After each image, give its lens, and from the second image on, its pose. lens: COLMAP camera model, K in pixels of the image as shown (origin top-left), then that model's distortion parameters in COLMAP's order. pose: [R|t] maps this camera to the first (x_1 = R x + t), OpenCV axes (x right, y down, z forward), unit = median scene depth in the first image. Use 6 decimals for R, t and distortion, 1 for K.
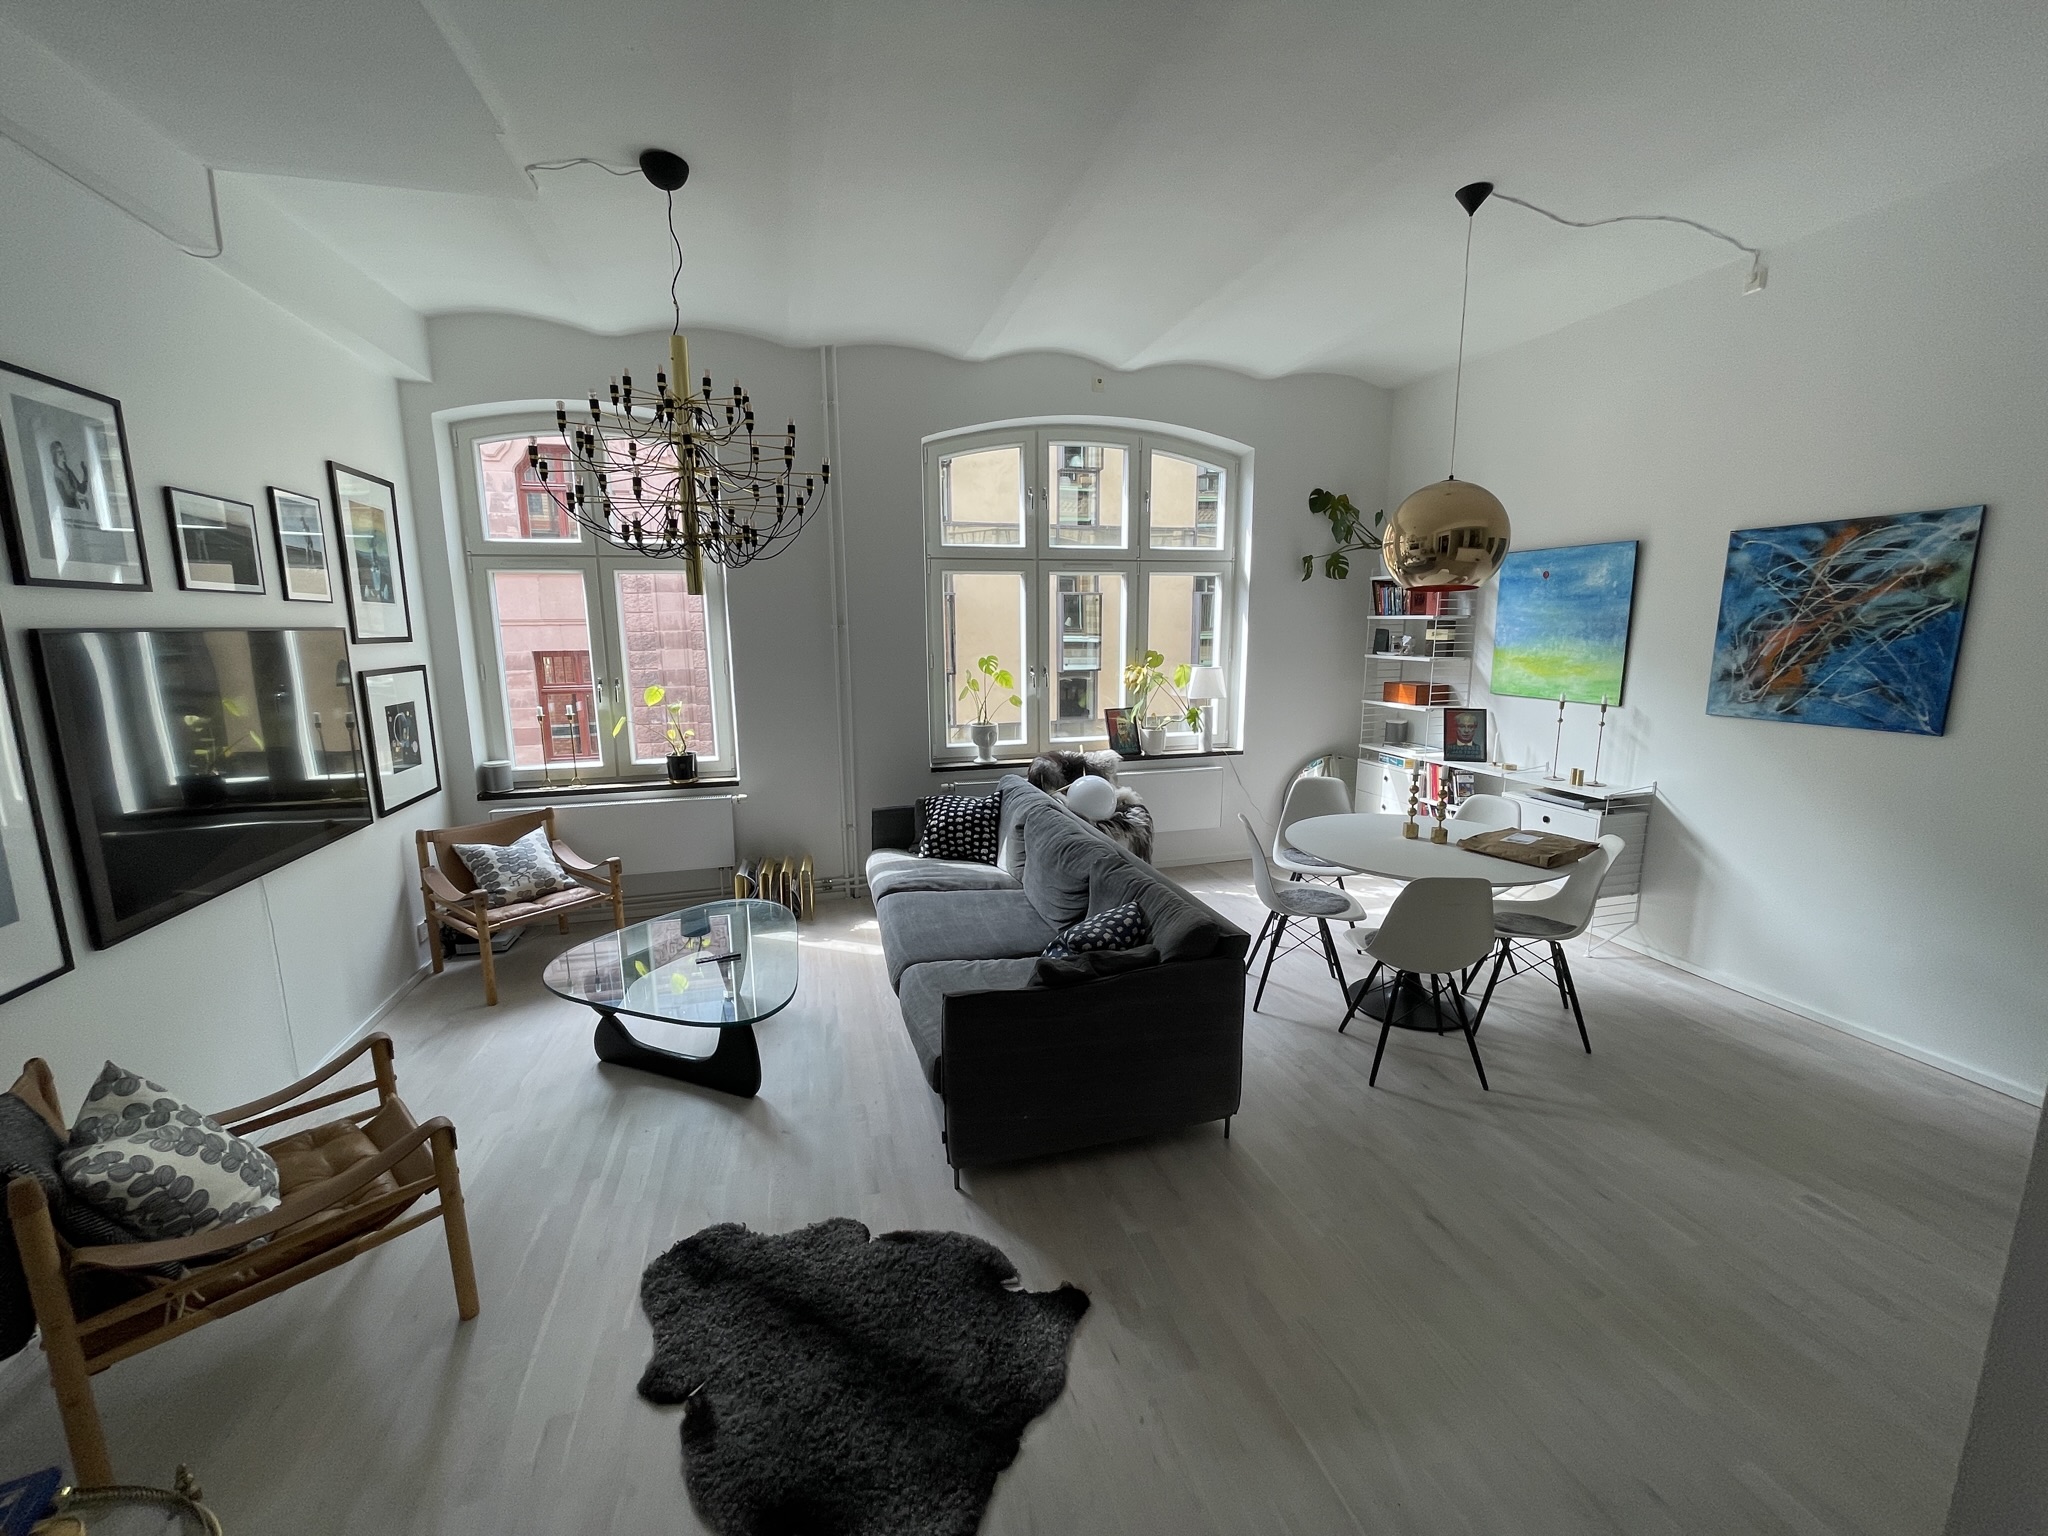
lens RADIAL K [[820.7, 0, 1020.1], [0, 820.7, 766.8], [0, 0, 1]] dist [-0.002576, -0.000275]
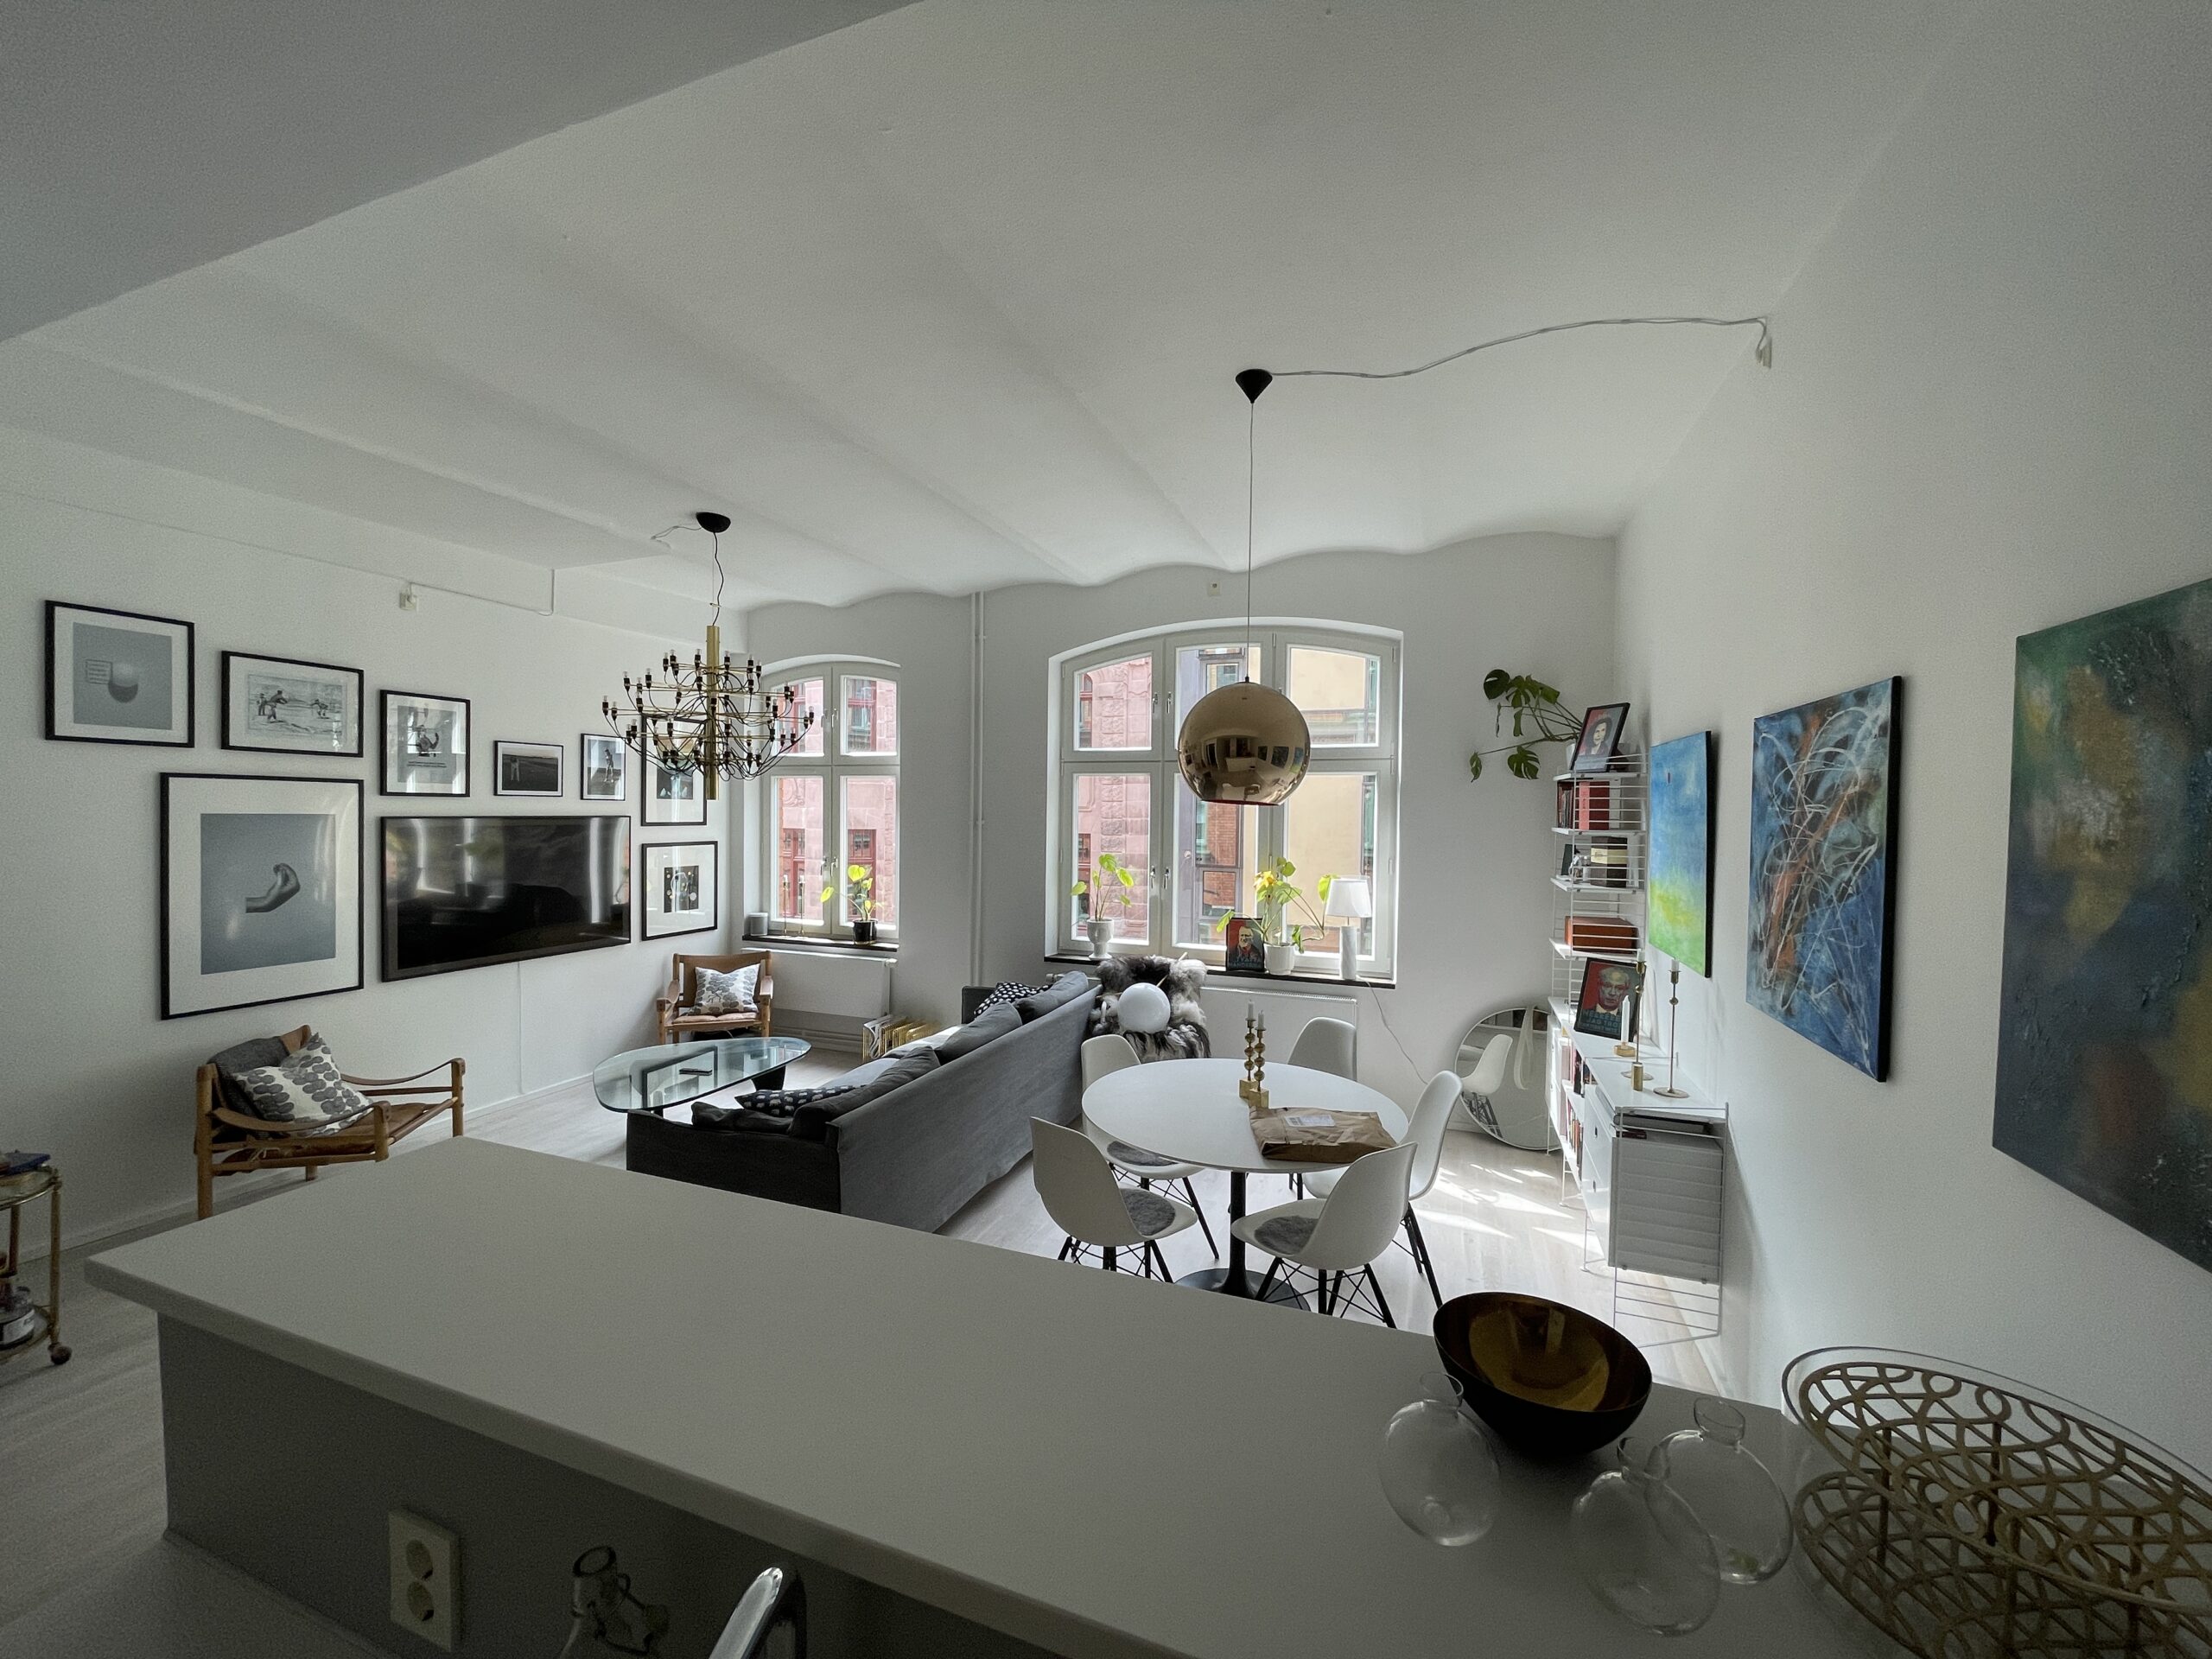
lens RADIAL K [[886.4, 0, 1104.6], [0, 886.4, 824.8], [0, 0, 1]] dist [-0.002576, -0.000275]
pose [[0.807074, 0.029442, -0.589716, 0.701378], [-0.120602, 0.985920, -0.115830, -0.050025], [0.578003, 0.164604, 0.799261, 0.127071]]
